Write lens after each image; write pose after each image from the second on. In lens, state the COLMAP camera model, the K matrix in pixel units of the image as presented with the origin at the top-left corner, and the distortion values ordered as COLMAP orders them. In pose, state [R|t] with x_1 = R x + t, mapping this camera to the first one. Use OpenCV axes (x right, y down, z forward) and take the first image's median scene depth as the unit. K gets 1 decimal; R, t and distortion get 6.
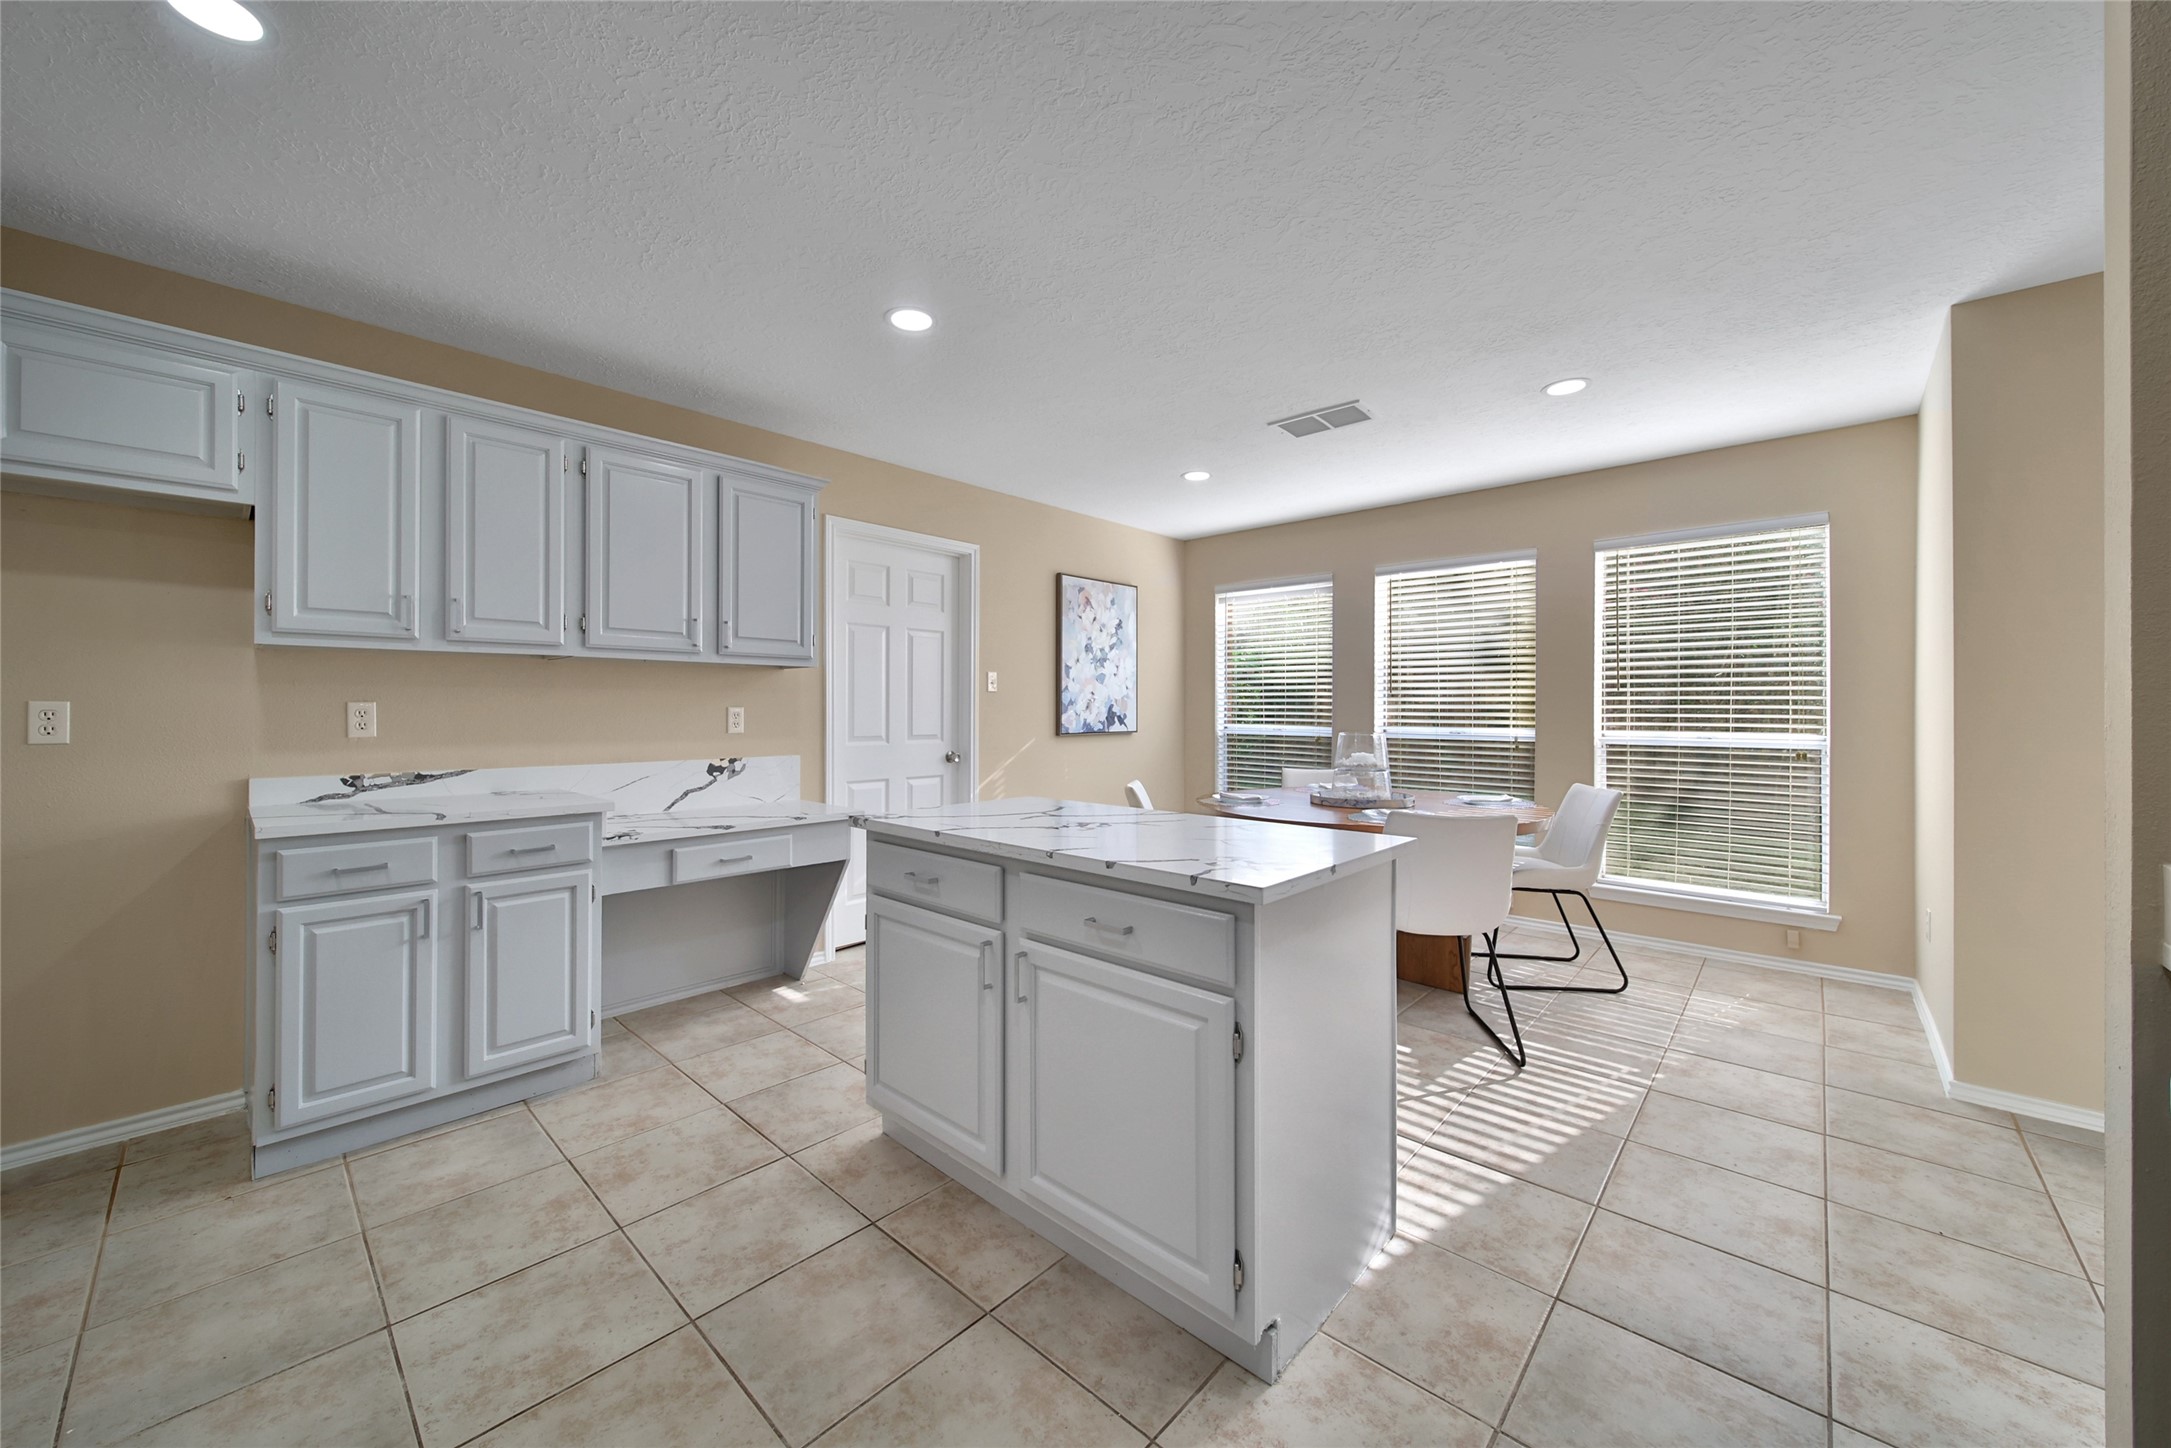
lens RADIAL K [[792.7, 0, 1072.0], [0, 792.7, 715.1], [0, 0, 1]] dist [-0.001075, -0.001188]
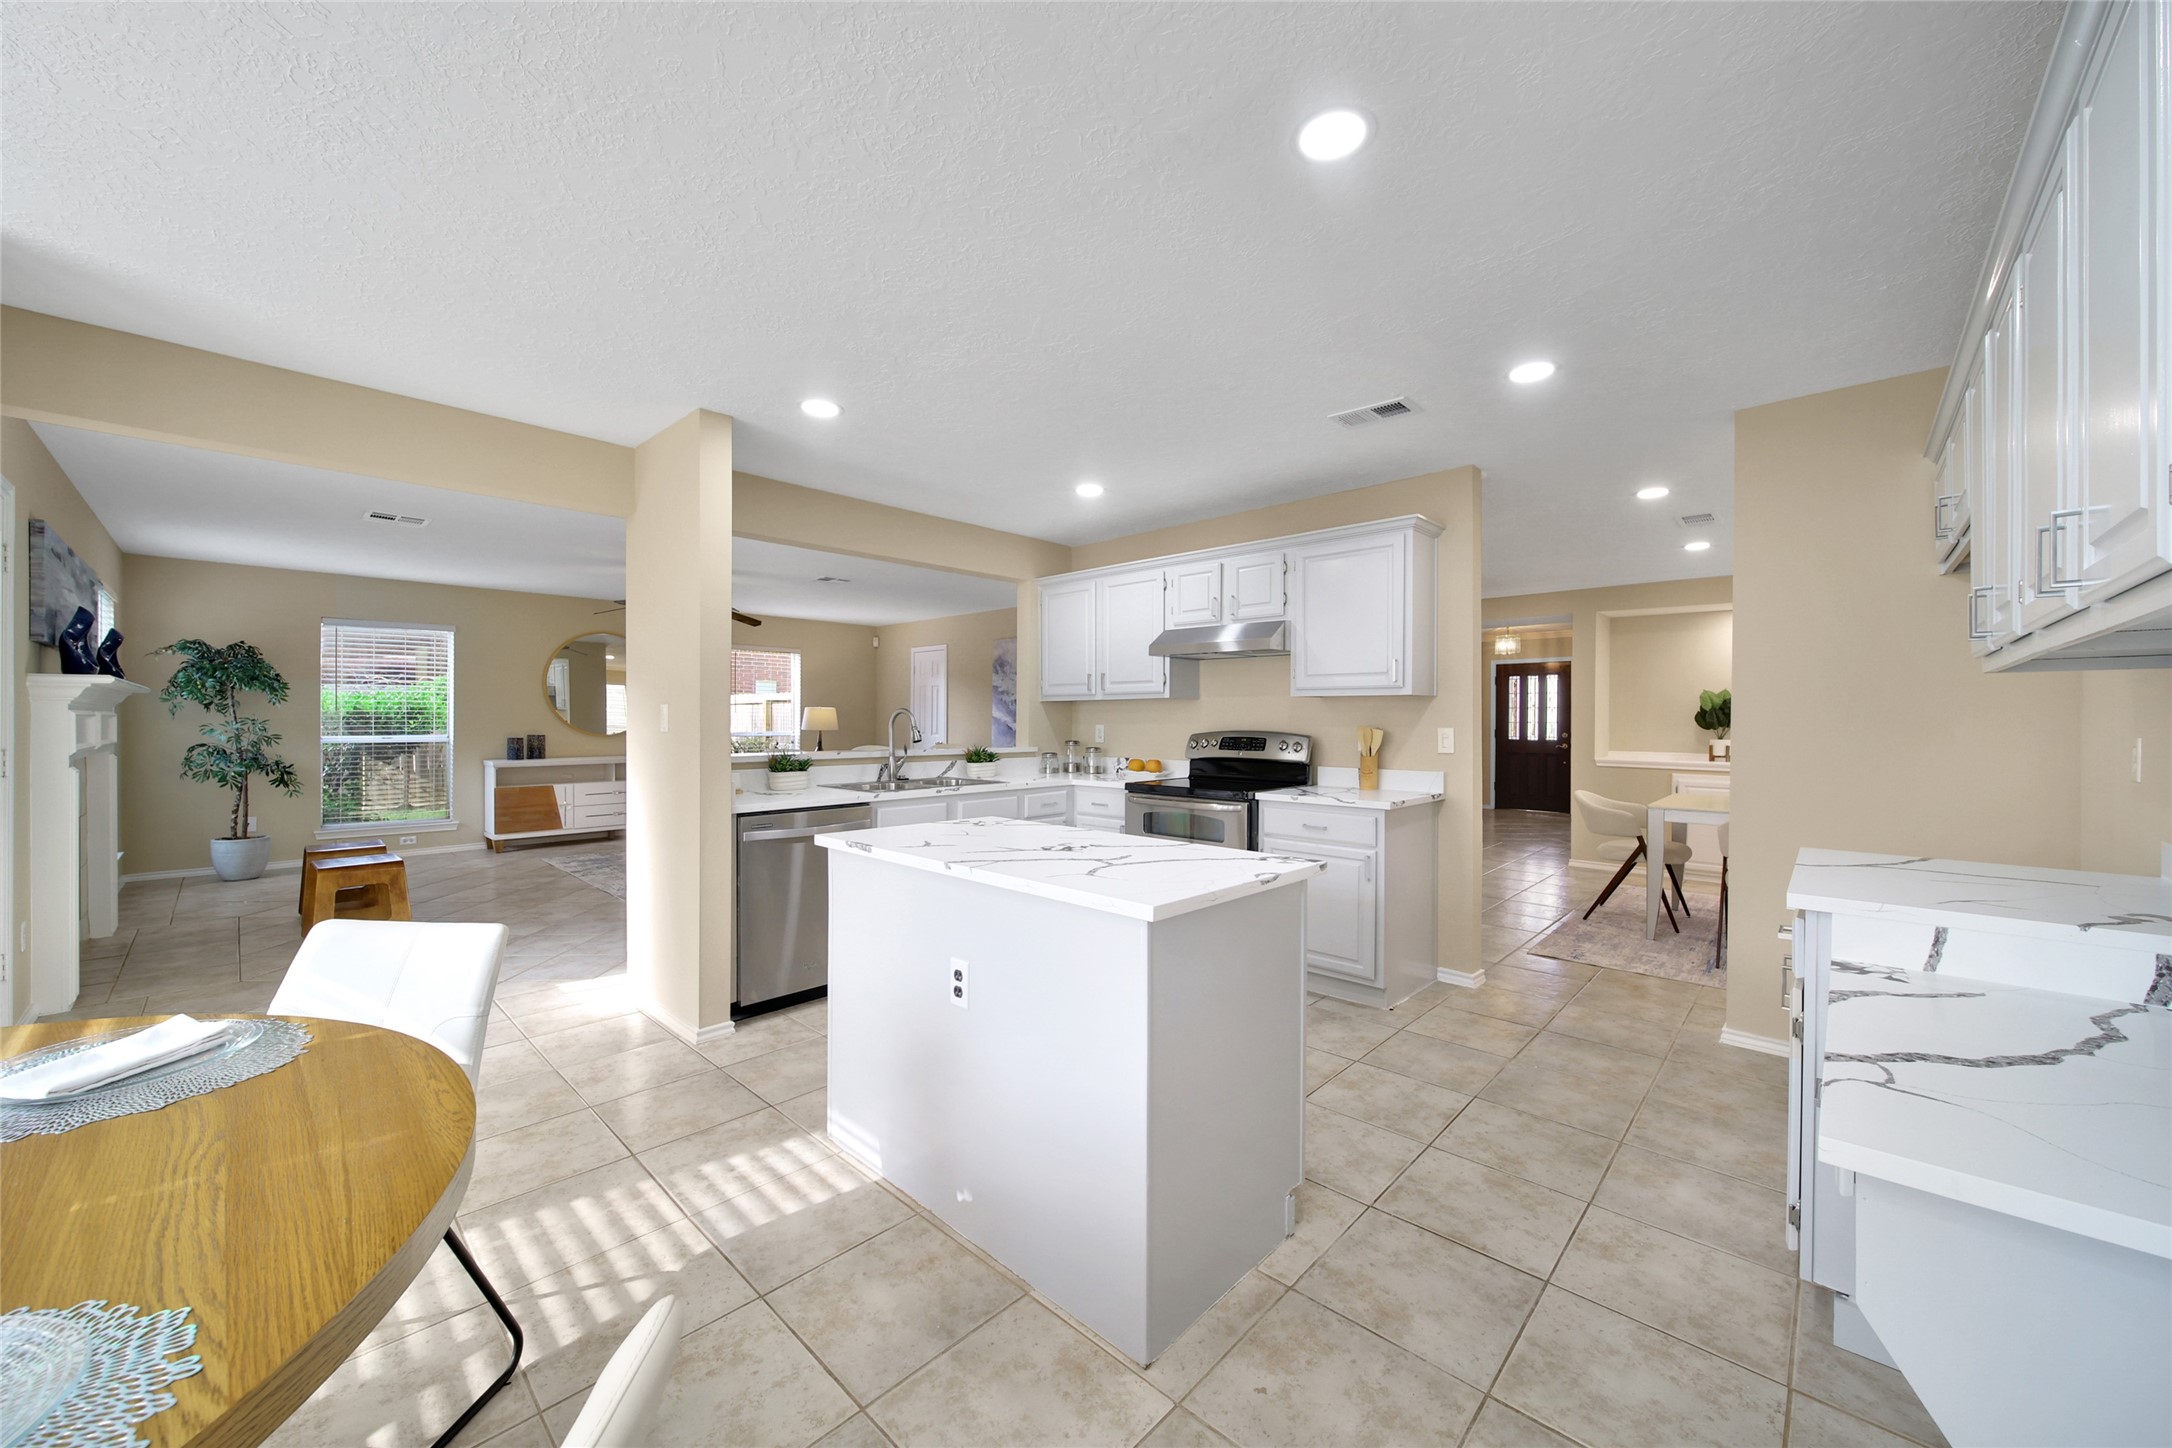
lens RADIAL K [[793.1, 0, 1078.2], [0, 793.1, 726.2], [0, 0, 1]] dist [-0.001075, -0.001188]
pose [[-0.999969, -0.006109, 0.004894, -0.002288], [-0.006030, 0.999855, 0.015930, -0.020092], [-0.004990, 0.015900, -0.999861, 0.997374]]
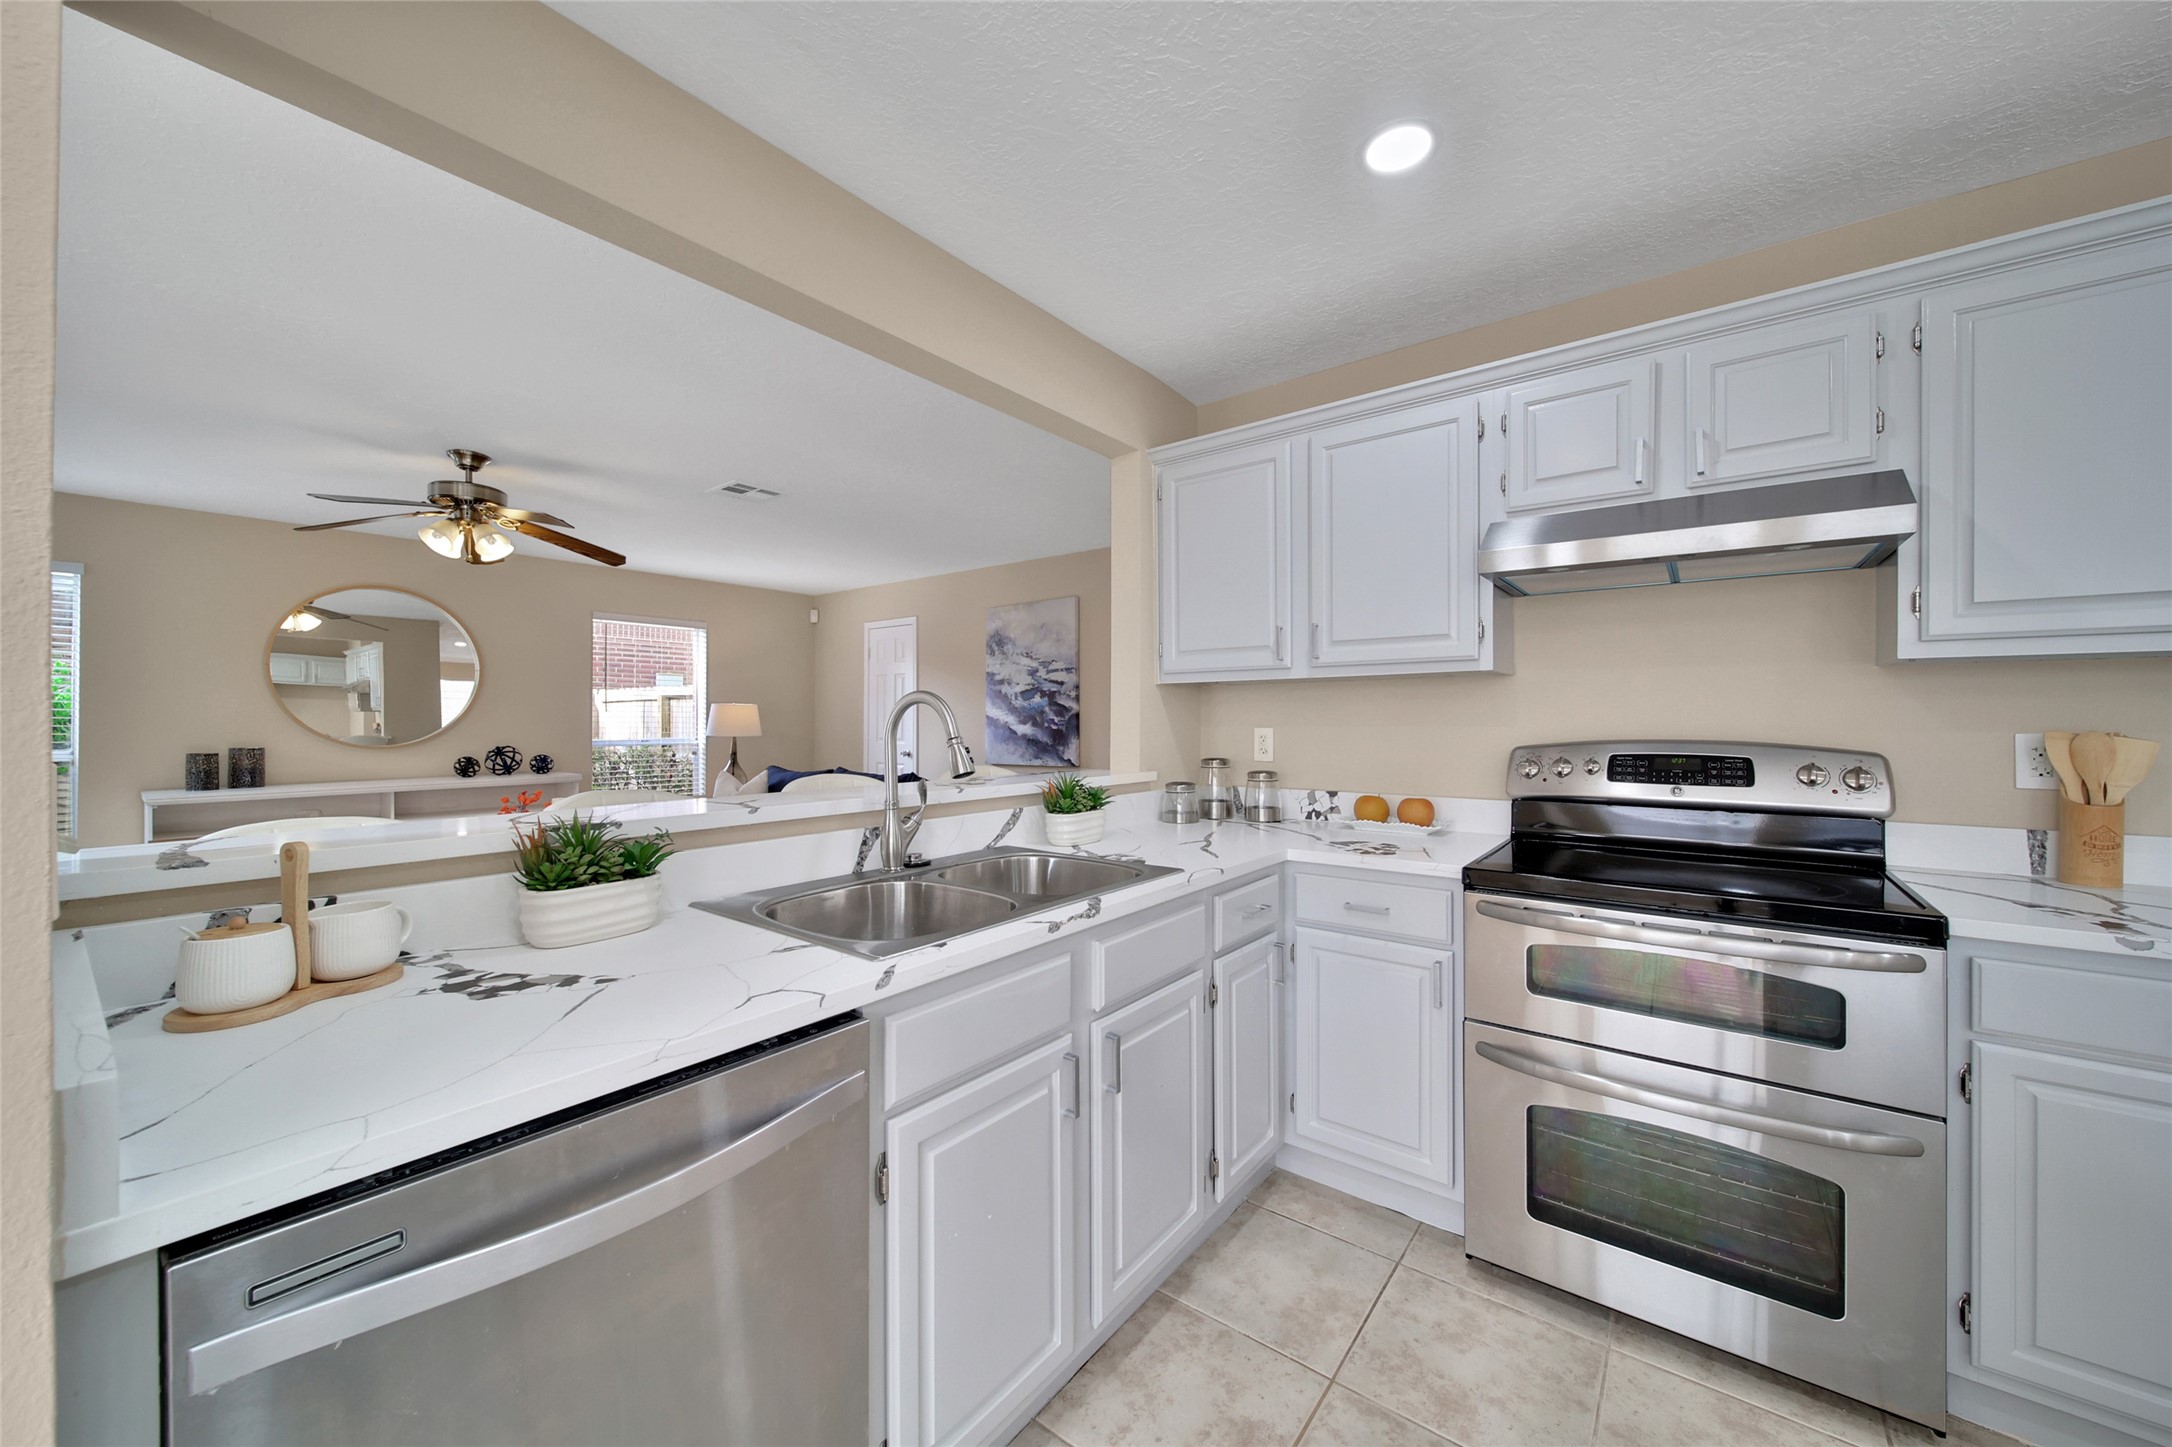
lens RADIAL K [[793.1, 0, 1092.5], [0, 793.1, 717.7], [0, 0, 1]] dist [-0.001075, -0.001188]
pose [[-0.995530, -0.002530, -0.094411, 0.183796], [-0.002909, 0.999988, 0.003871, -0.013227], [0.094400, 0.004128, -0.995526, 0.377599]]
